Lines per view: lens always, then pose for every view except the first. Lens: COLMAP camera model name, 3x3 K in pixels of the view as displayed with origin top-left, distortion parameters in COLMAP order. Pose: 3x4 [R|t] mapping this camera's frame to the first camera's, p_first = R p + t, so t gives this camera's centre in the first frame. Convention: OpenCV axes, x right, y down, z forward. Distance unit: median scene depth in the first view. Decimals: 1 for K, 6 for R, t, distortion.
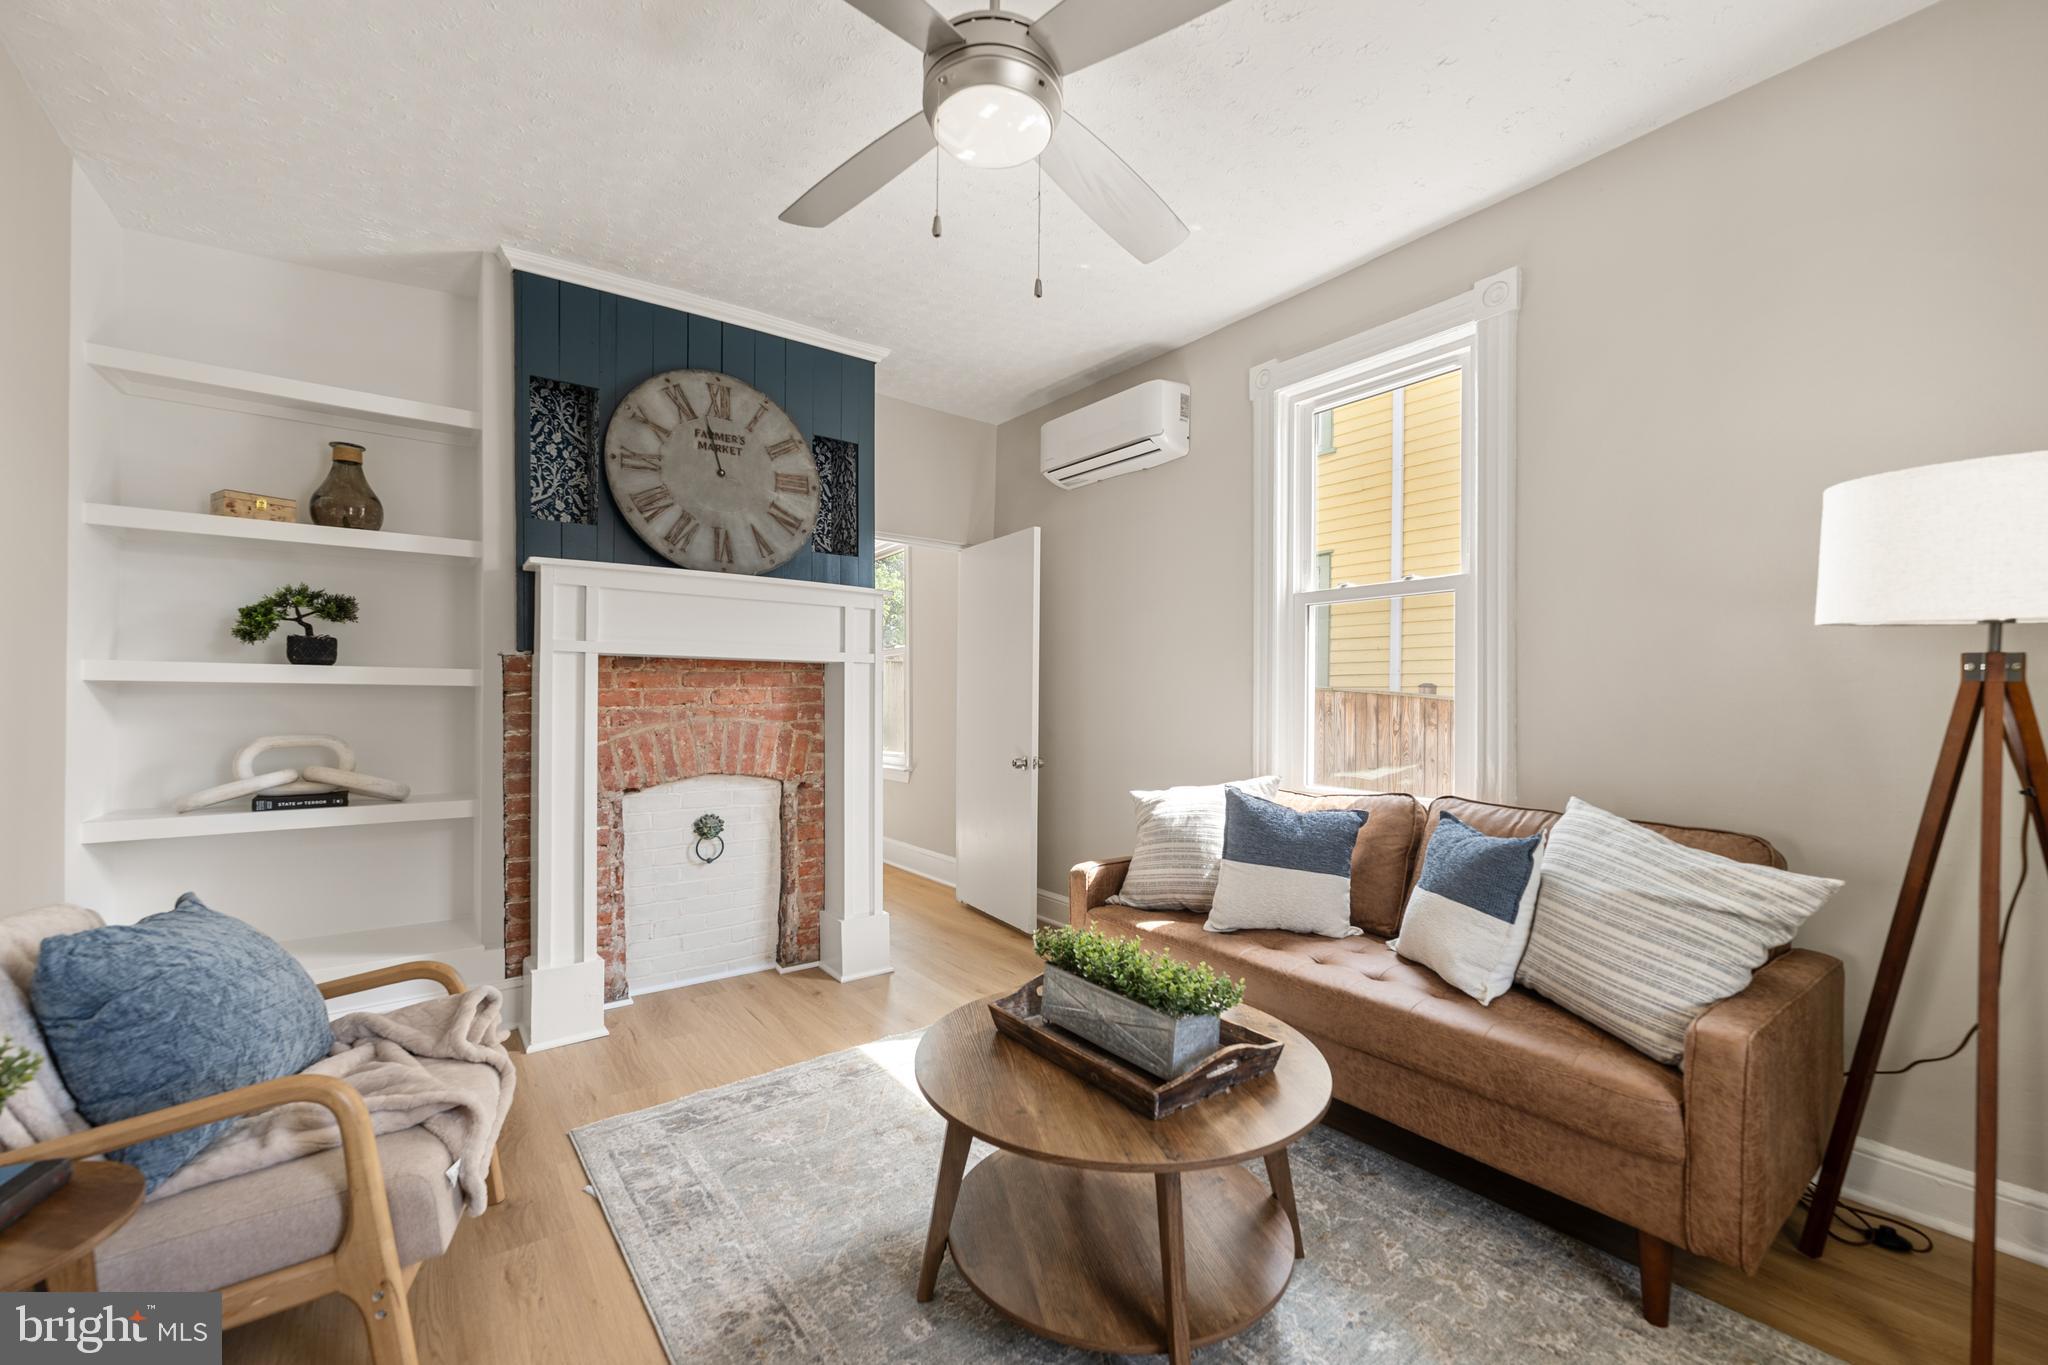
lens RADIAL K [[829.0, 0, 1033.3], [0, 829.0, 691.1], [0, 0, 1]] dist [0.002534, 0.000153]
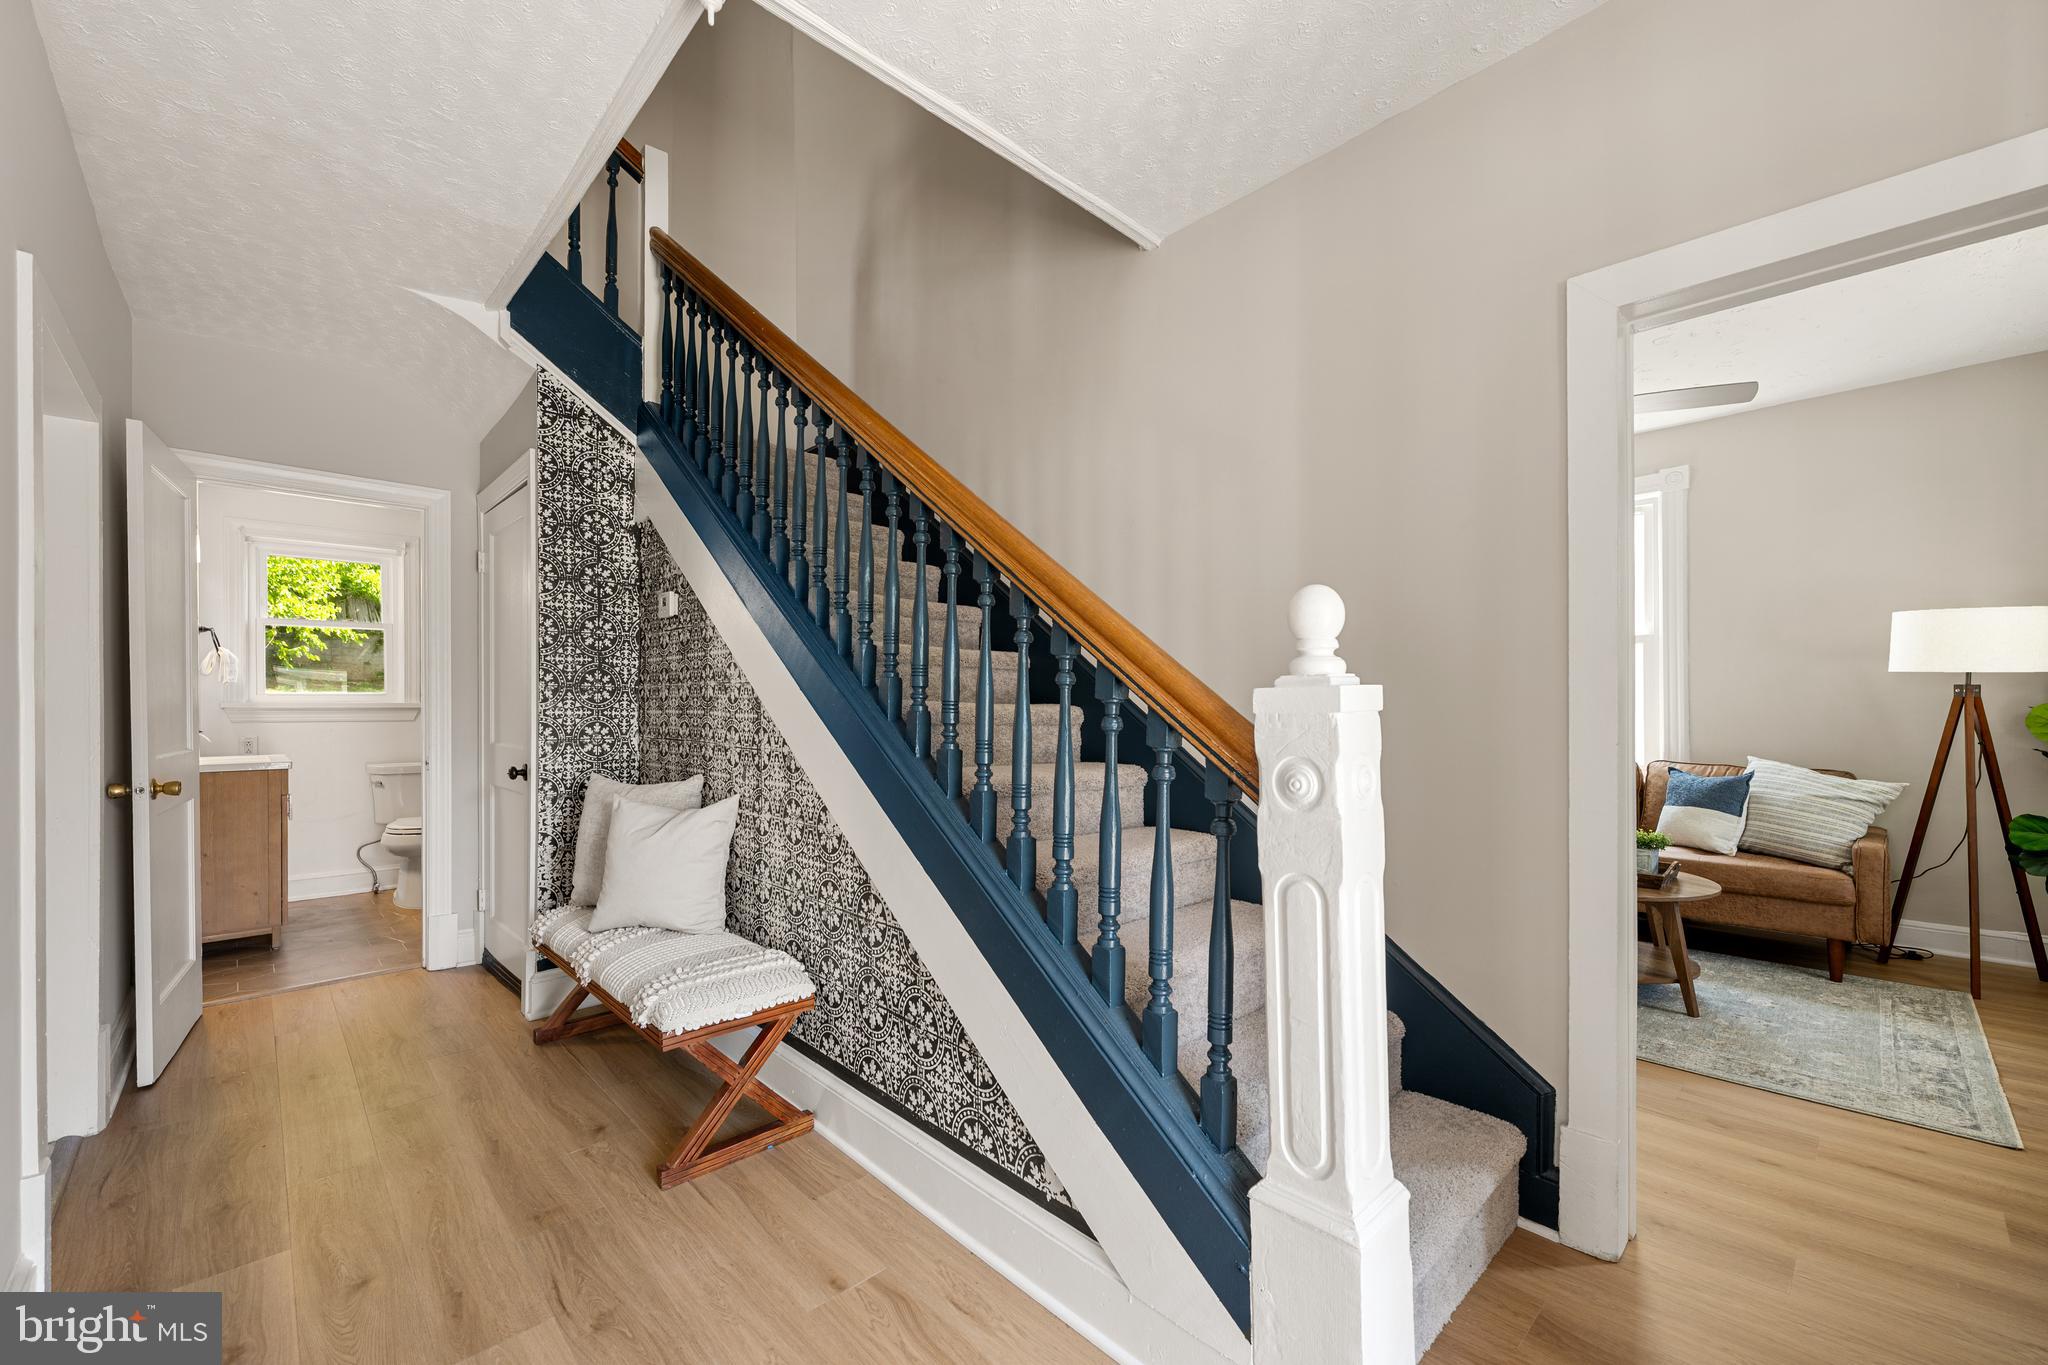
lens RADIAL K [[829.0, 0, 1028.1], [0, 829.0, 692.3], [0, 0, 1]] dist [0.002534, 0.000153]
pose [[0.994284, -0.010110, 0.106292, -0.934499], [0.010909, 0.999916, -0.006932, -0.019607], [-0.106213, 0.008052, 0.994311, -0.570778]]
